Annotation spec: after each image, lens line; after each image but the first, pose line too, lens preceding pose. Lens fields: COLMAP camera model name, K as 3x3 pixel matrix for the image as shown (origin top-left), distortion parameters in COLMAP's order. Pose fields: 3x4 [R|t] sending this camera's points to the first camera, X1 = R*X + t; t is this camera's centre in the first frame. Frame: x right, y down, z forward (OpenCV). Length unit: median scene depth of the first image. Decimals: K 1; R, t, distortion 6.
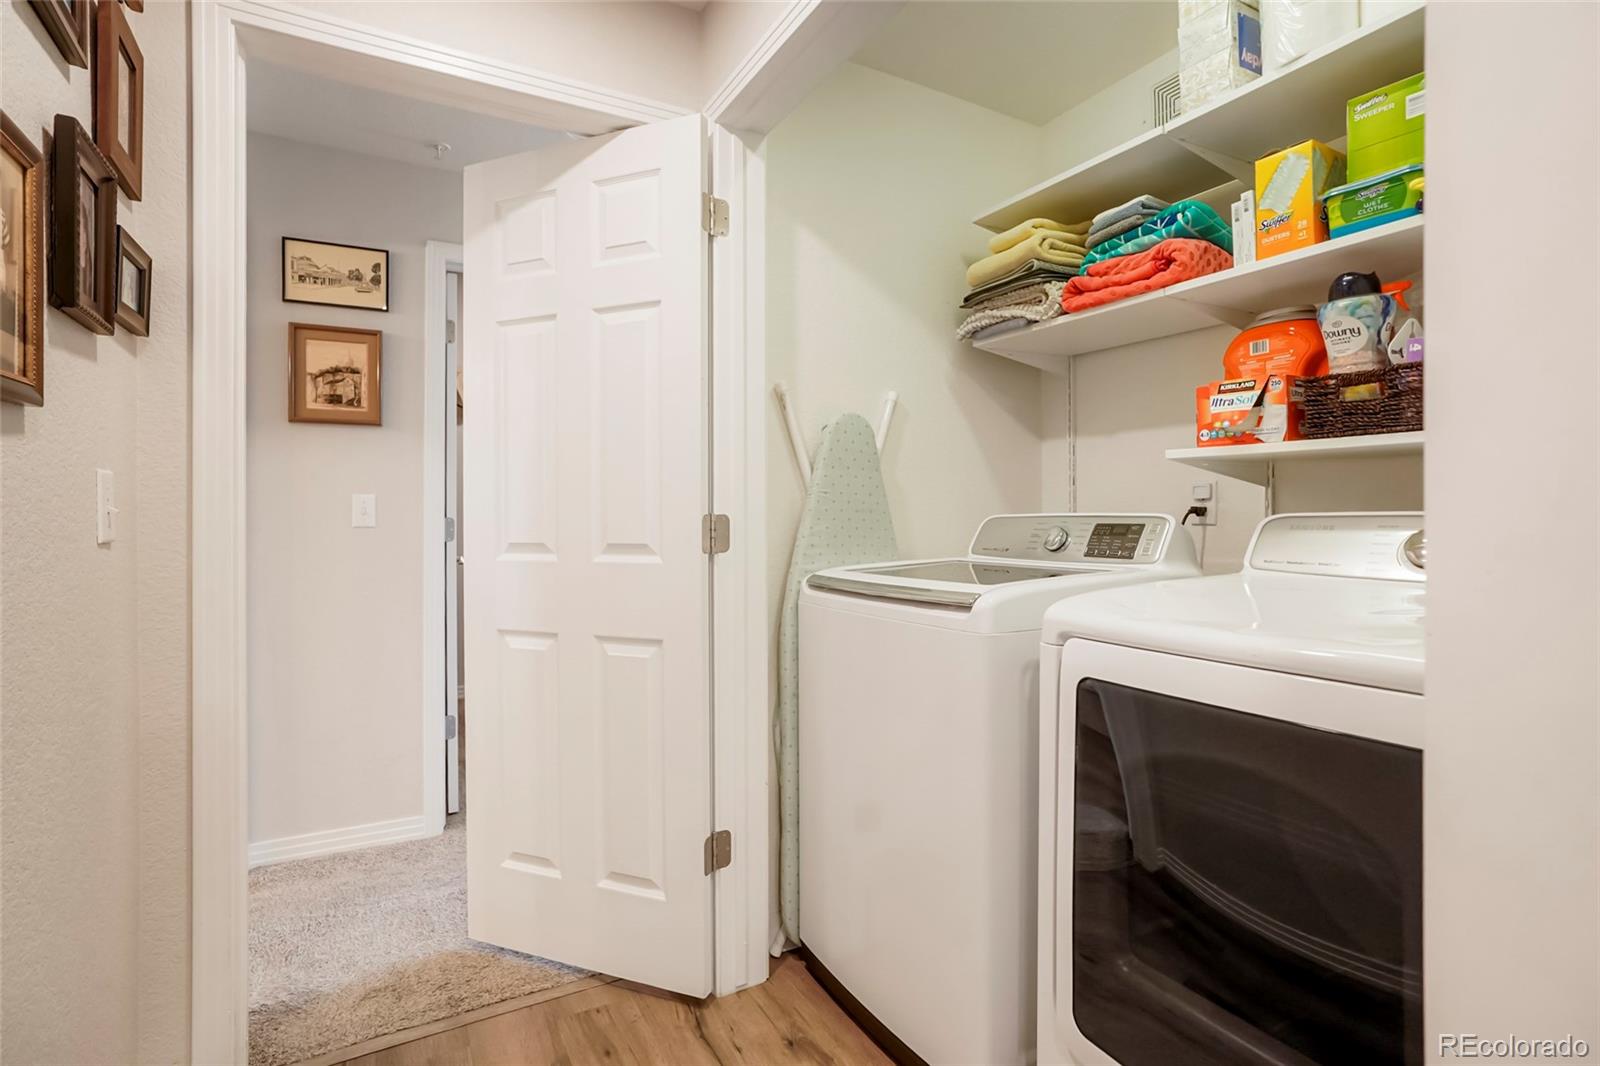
lens RADIAL K [[805.1, 0, 808.2], [0, 805.1, 533.5], [0, 0, 1]] dist [-0.050542, 0.016497]
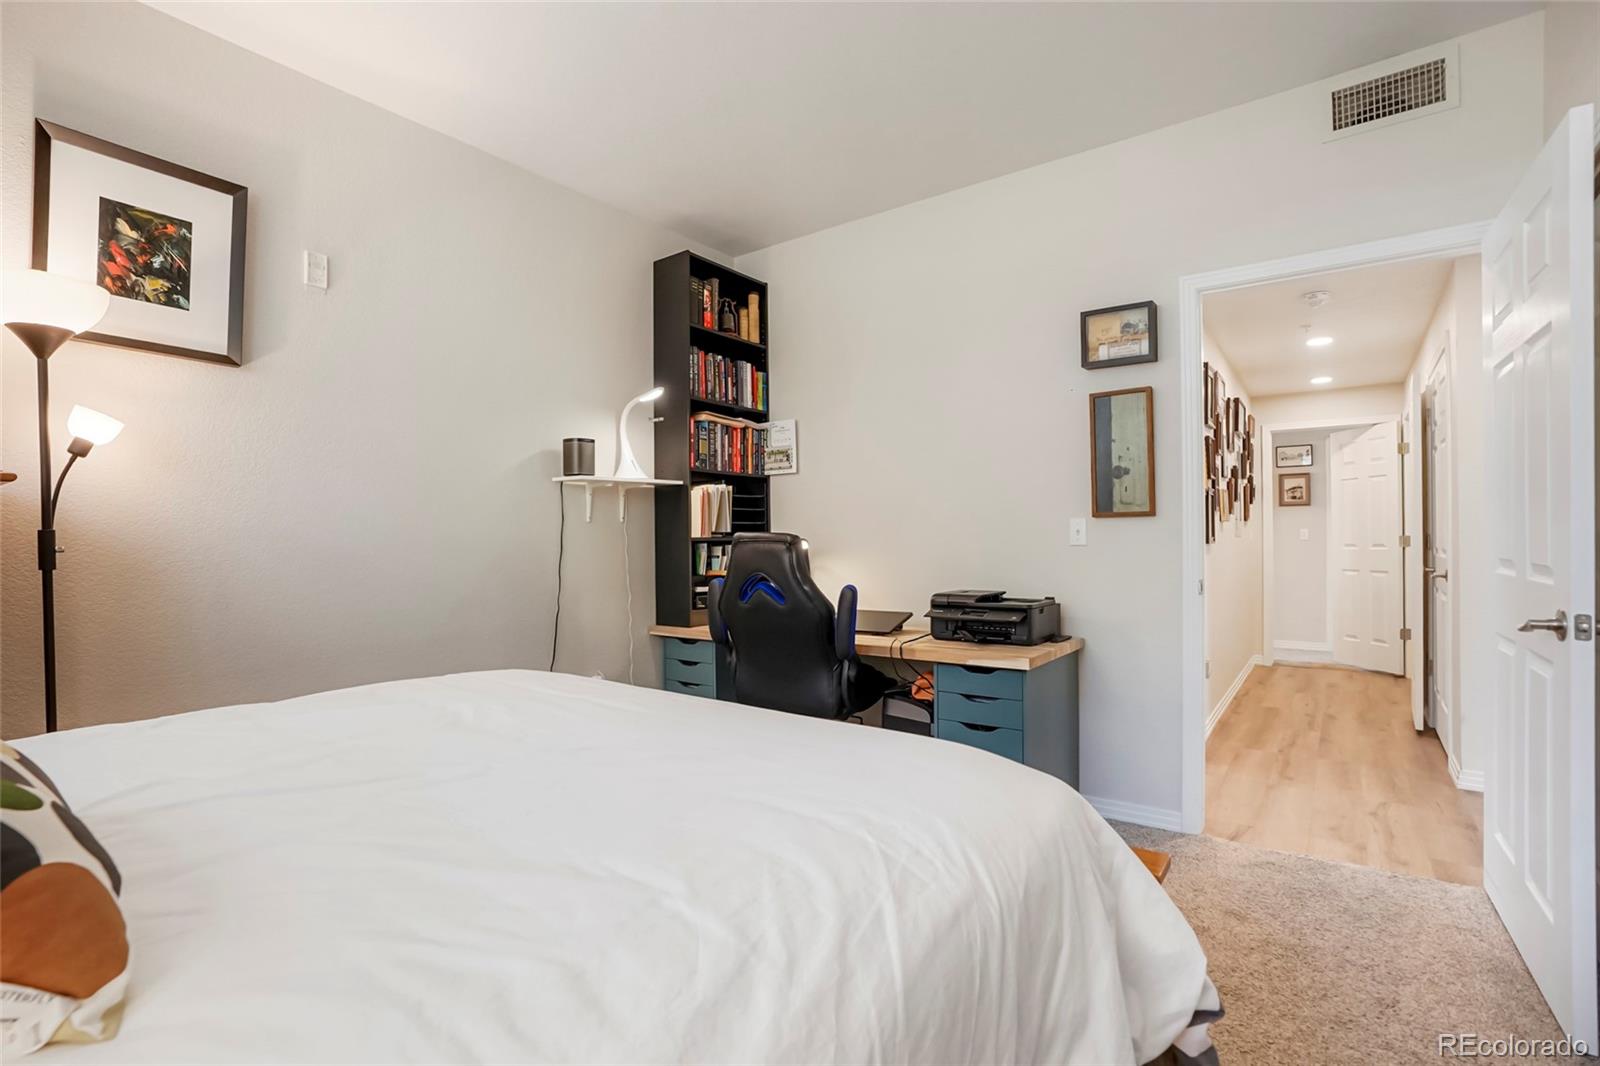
lens RADIAL K [[746.7, 0, 806.4], [0, 746.7, 536.3], [0, 0, 1]] dist [-0.036649, 0.015167]
pose [[0.419565, -0.007714, -0.907693, 1.203884], [0.001972, 0.999969, -0.007587, -0.001163], [0.907723, 0.001393, 0.419567, -1.919250]]
